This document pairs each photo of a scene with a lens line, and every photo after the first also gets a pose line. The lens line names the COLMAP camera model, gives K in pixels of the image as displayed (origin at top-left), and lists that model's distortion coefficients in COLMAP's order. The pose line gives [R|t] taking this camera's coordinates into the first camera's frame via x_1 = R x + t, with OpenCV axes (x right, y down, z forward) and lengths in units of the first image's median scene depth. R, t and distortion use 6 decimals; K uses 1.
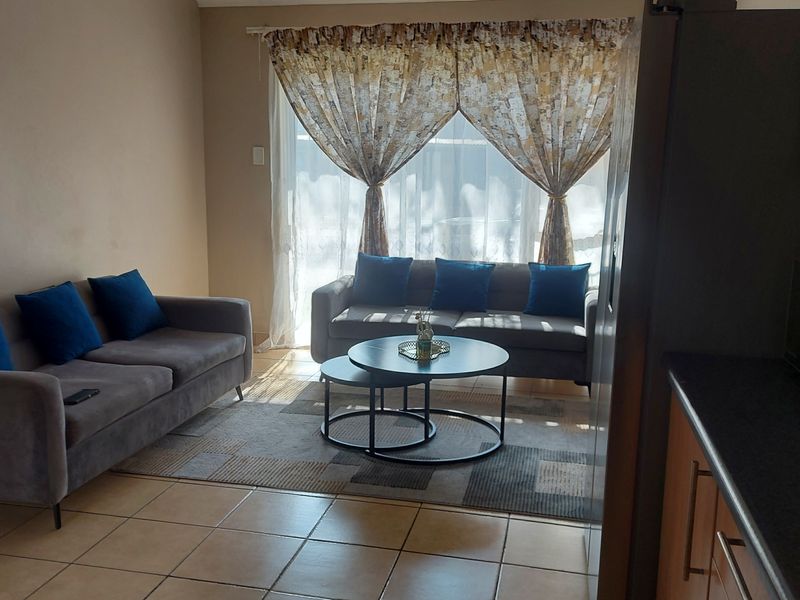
lens RADIAL K [[762.9, 0, 399.1], [0, 762.9, 306.2], [0, 0, 1]] dist [0.126976, -0.168844]
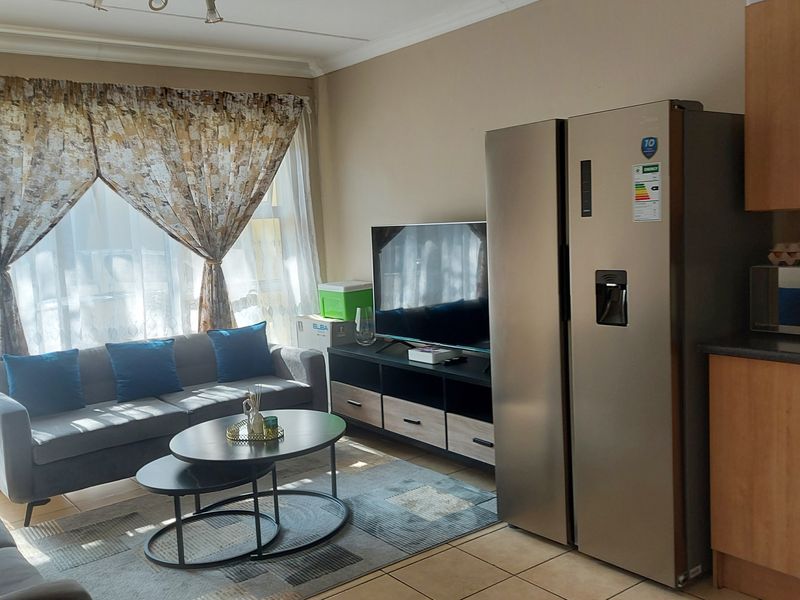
lens RADIAL K [[762.9, 0, 399.1], [0, 762.9, 306.2], [0, 0, 1]] dist [0.126976, -0.168844]
pose [[0.651901, -0.139423, 0.745377, -0.393718], [0.199771, 0.979805, 0.008555, -0.047273], [-0.731517, 0.143328, 0.666589, 0.169679]]
